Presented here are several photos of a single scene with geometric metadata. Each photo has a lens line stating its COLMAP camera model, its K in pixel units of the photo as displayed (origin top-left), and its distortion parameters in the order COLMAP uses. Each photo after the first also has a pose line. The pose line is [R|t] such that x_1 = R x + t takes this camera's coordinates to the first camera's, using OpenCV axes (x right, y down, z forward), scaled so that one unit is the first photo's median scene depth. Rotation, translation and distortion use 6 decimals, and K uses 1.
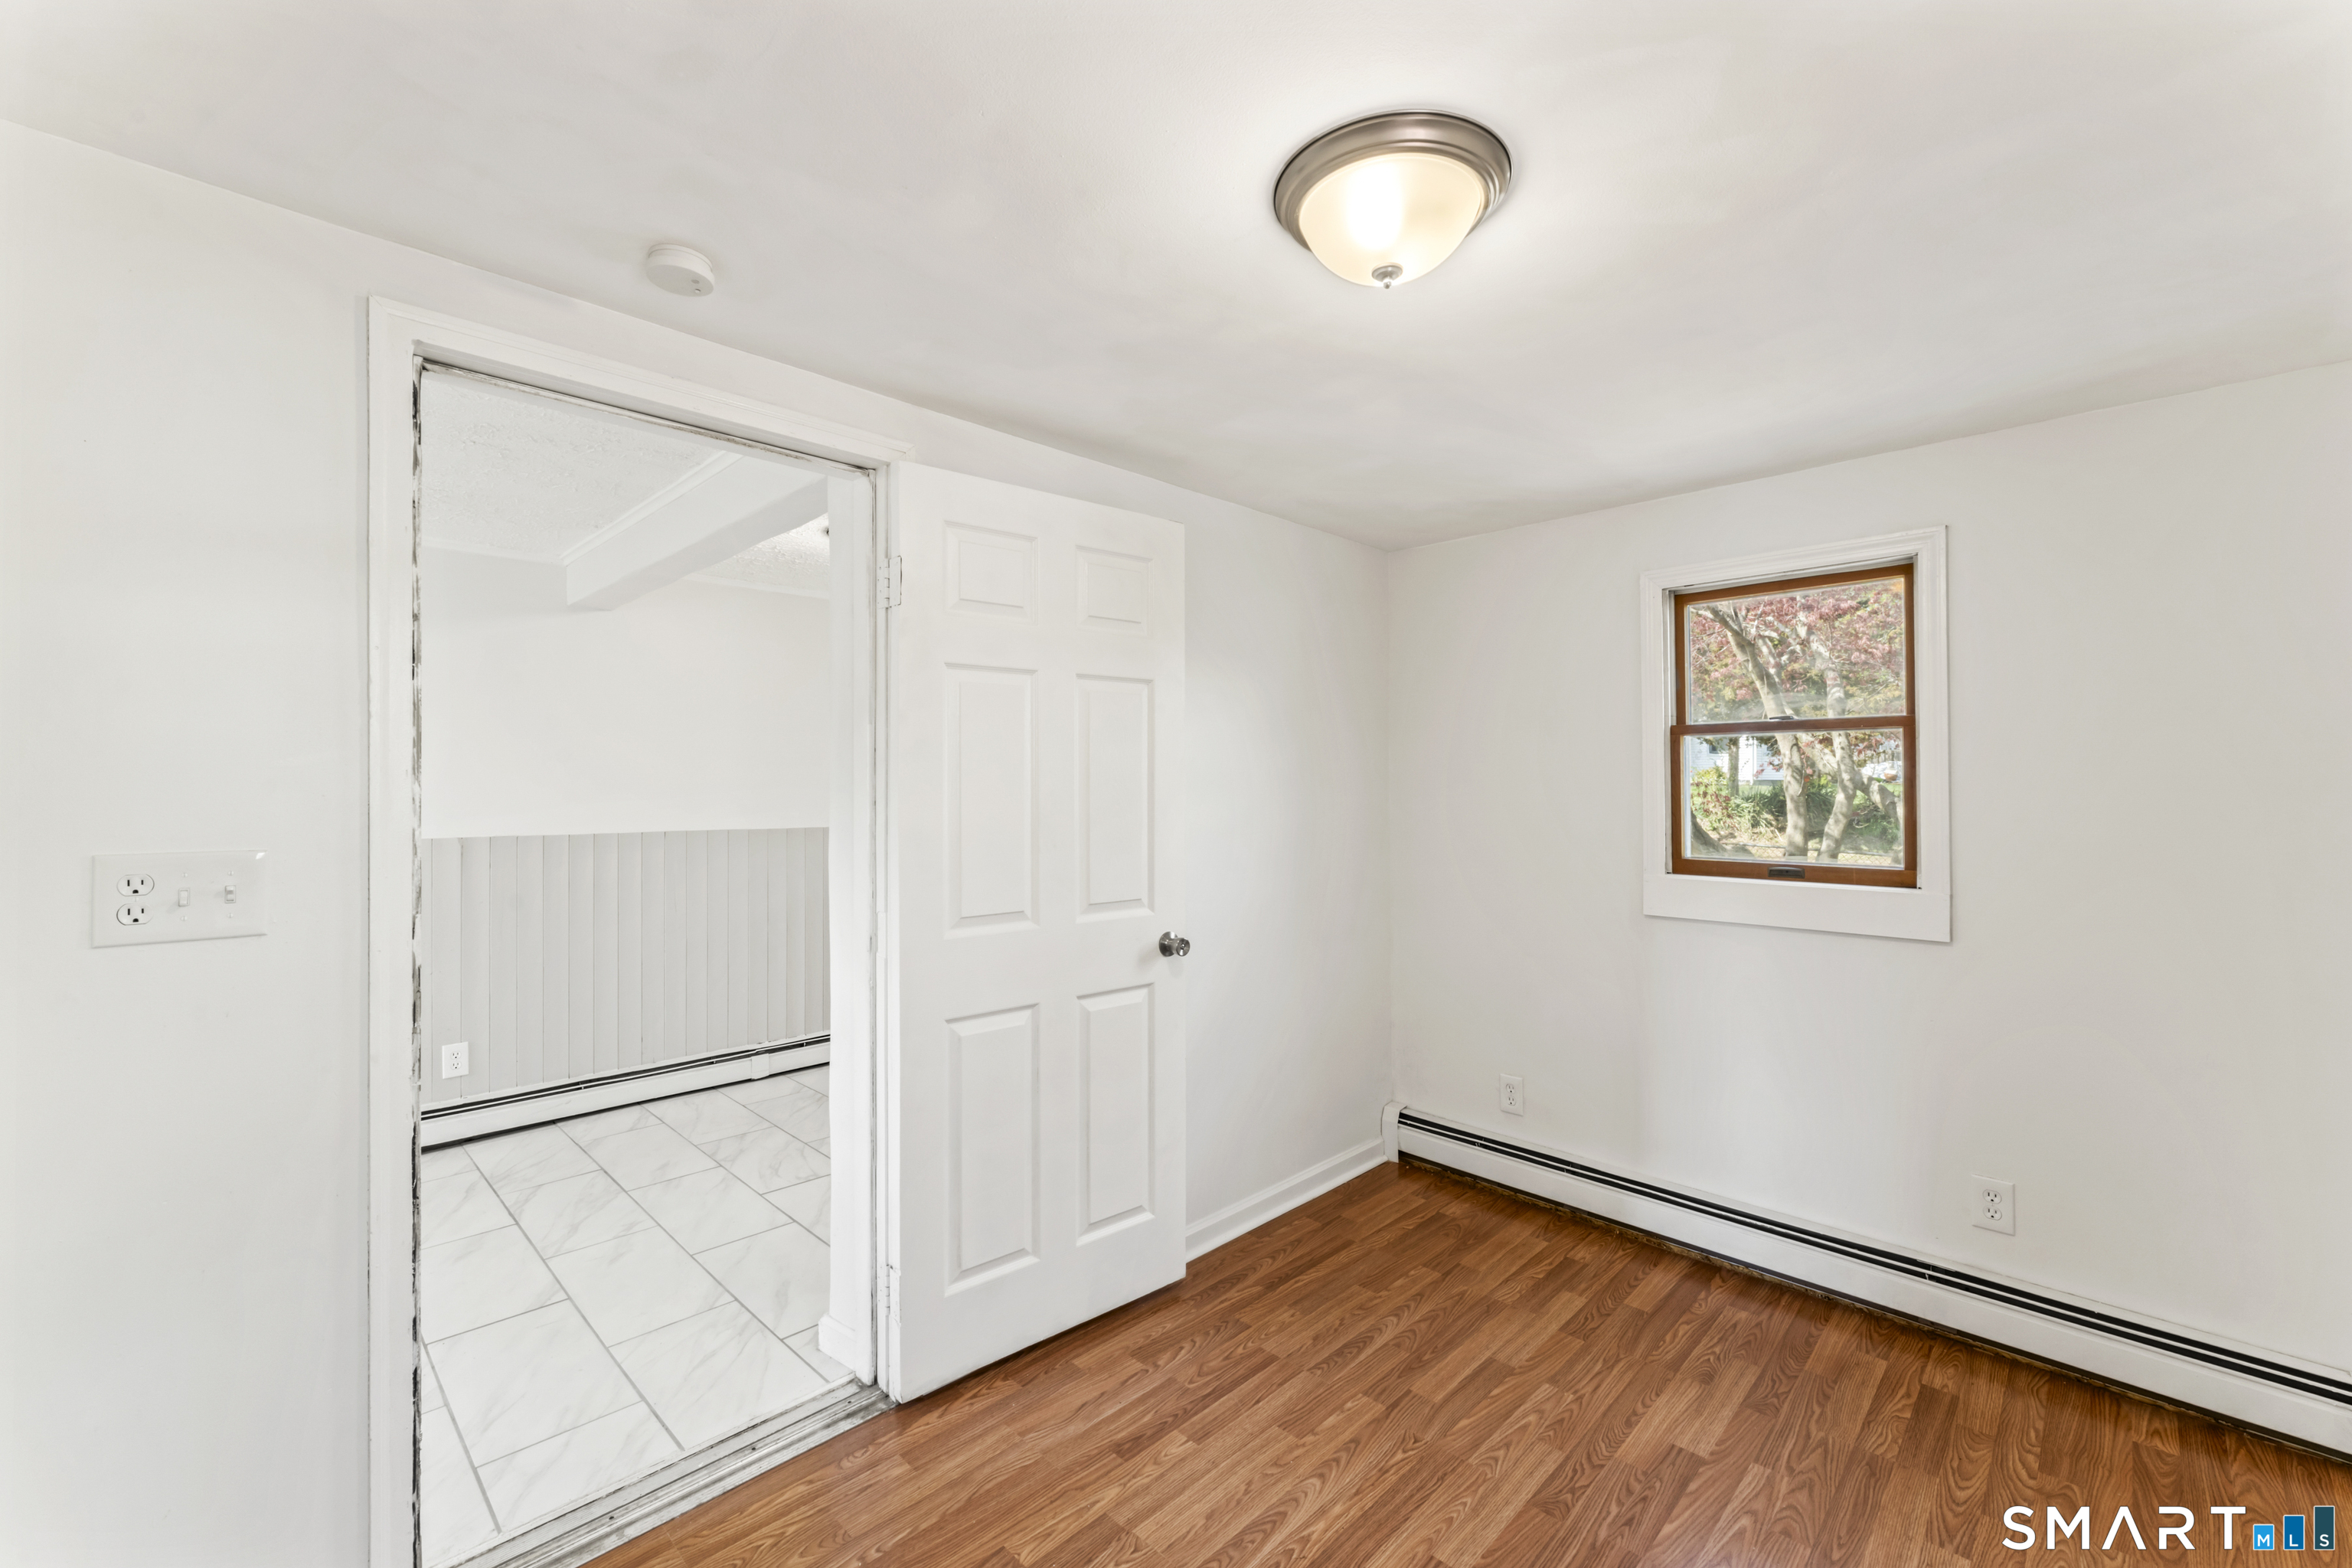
lens RADIAL K [[964.2, 0, 1184.6], [0, 964.2, 773.6], [0, 0, 1]] dist [-0.004805, 0.001221]
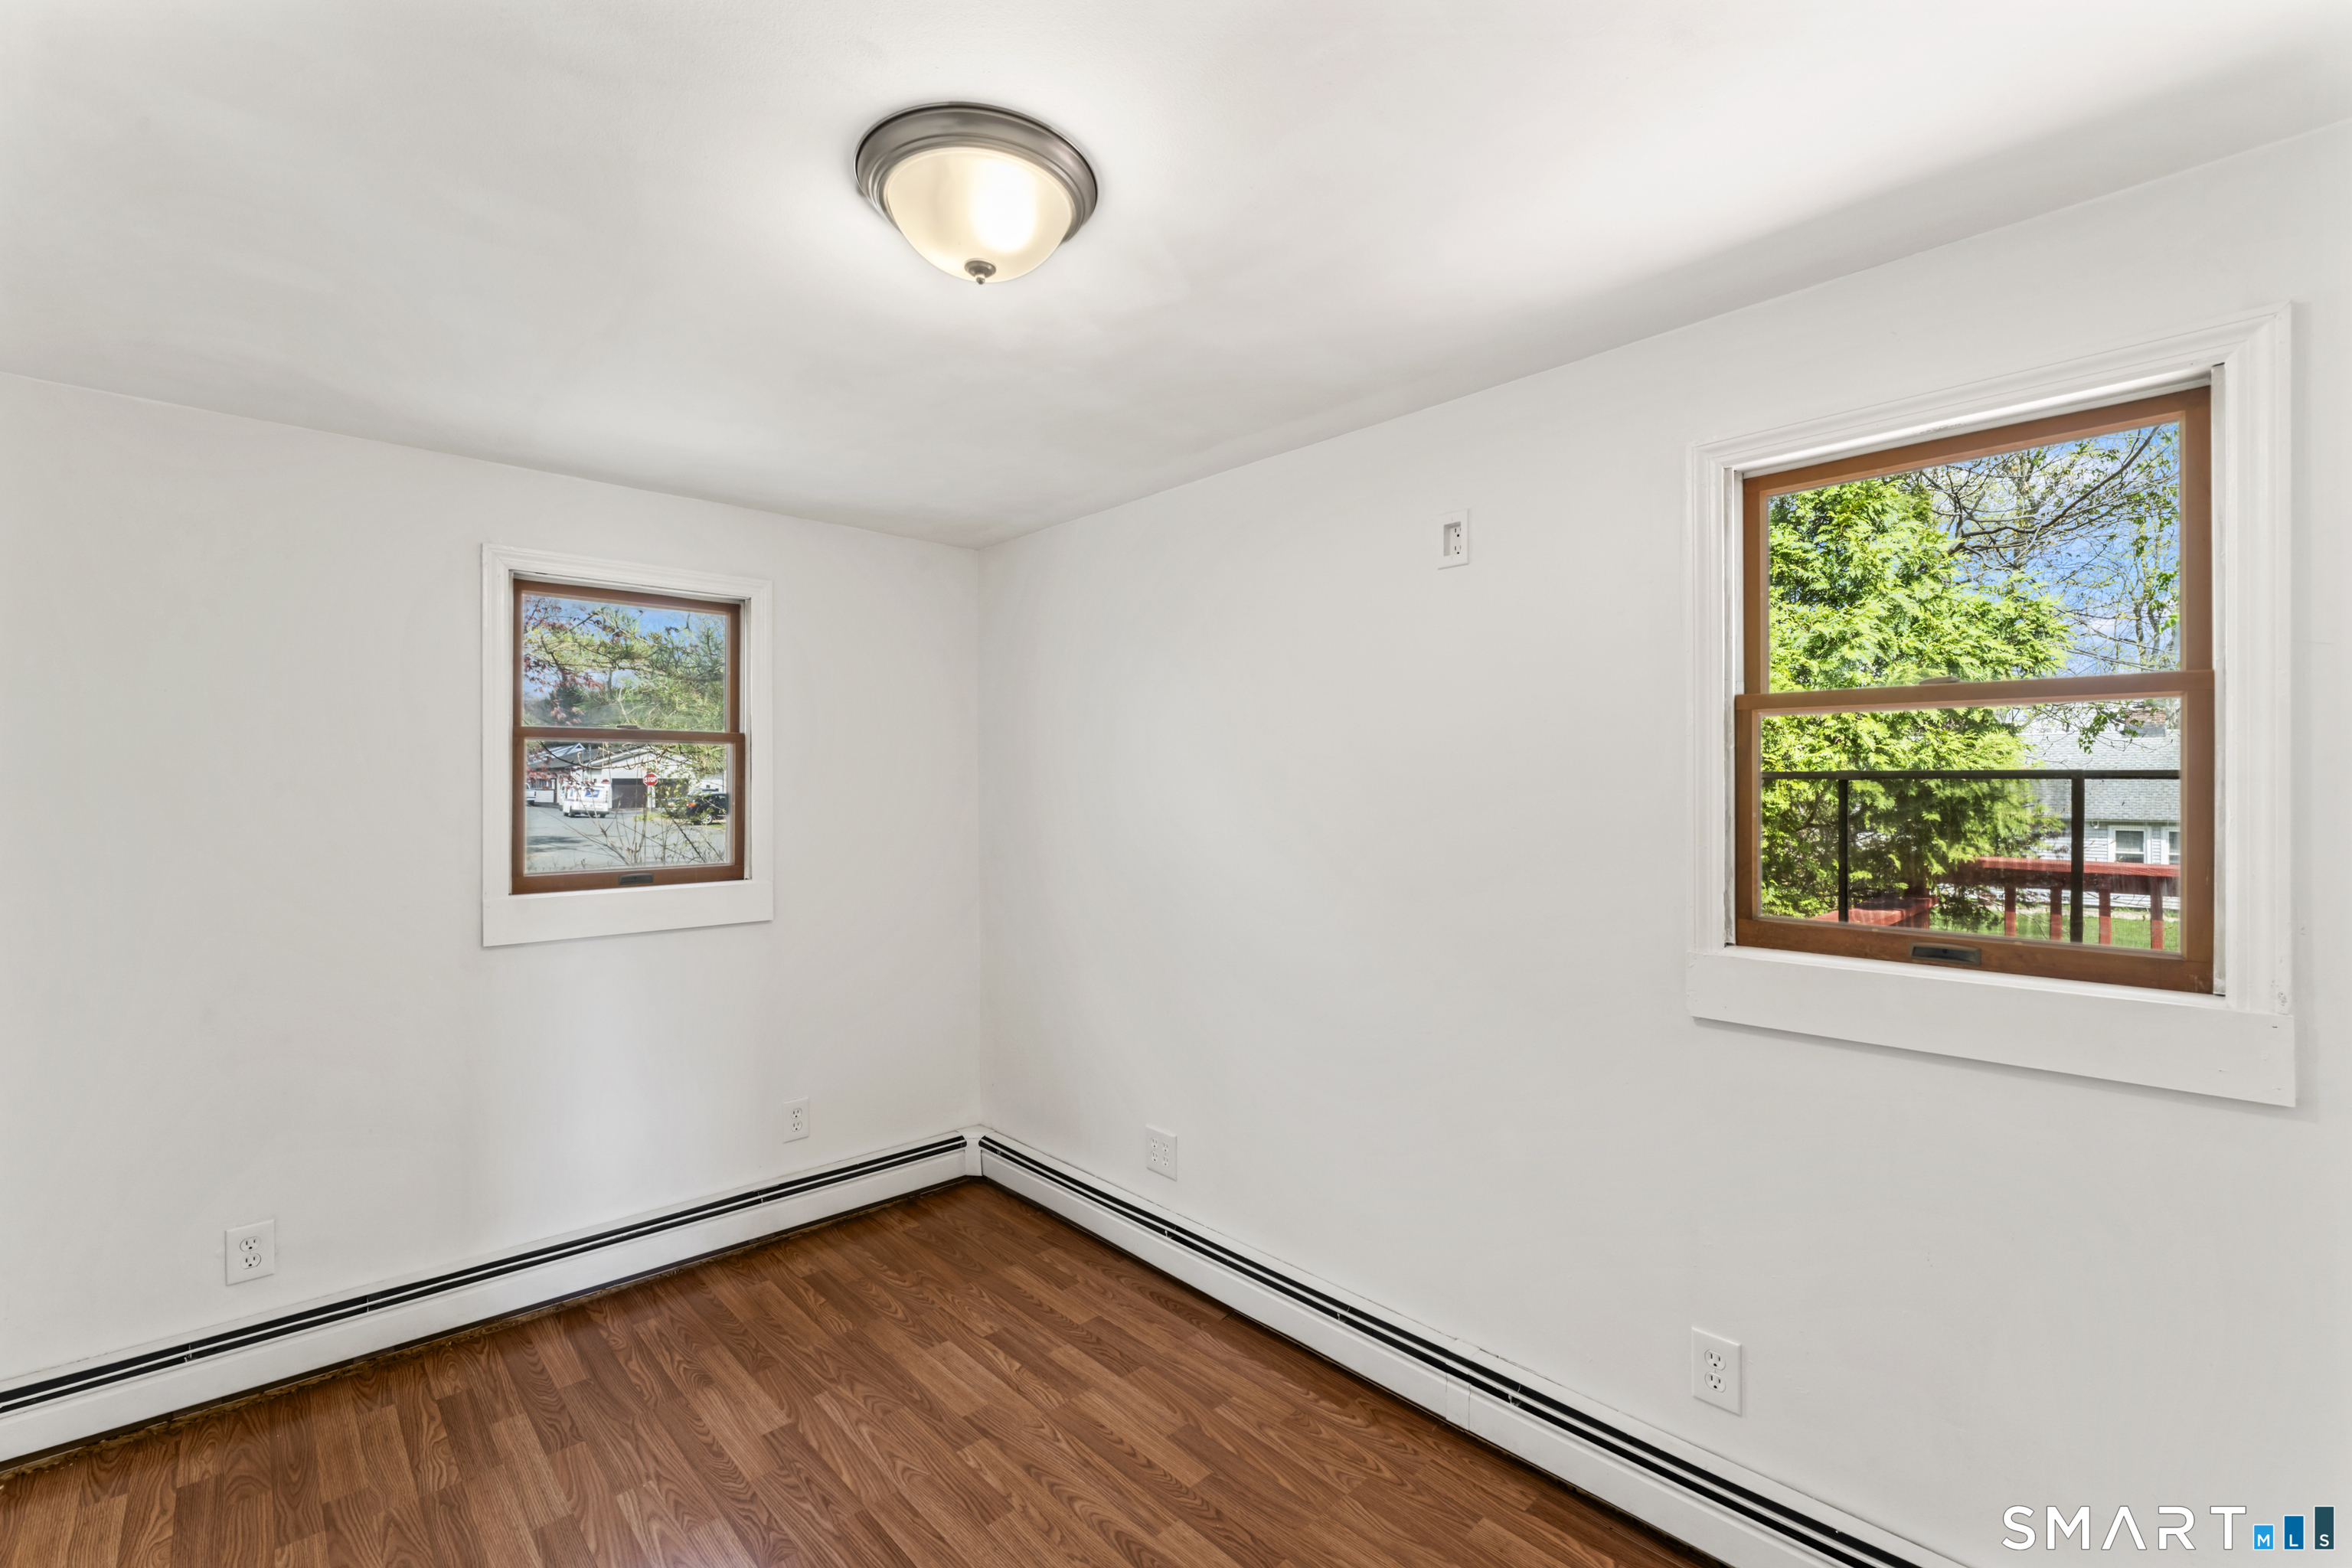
lens RADIAL K [[964.2, 0, 1186.3], [0, 964.2, 793.1], [0, 0, 1]] dist [-0.004805, 0.001221]
pose [[0.041711, -0.003621, 0.999123, -0.408929], [-0.004920, 0.999981, 0.003829, 0.004678], [-0.999118, -0.005075, 0.041692, 0.418963]]
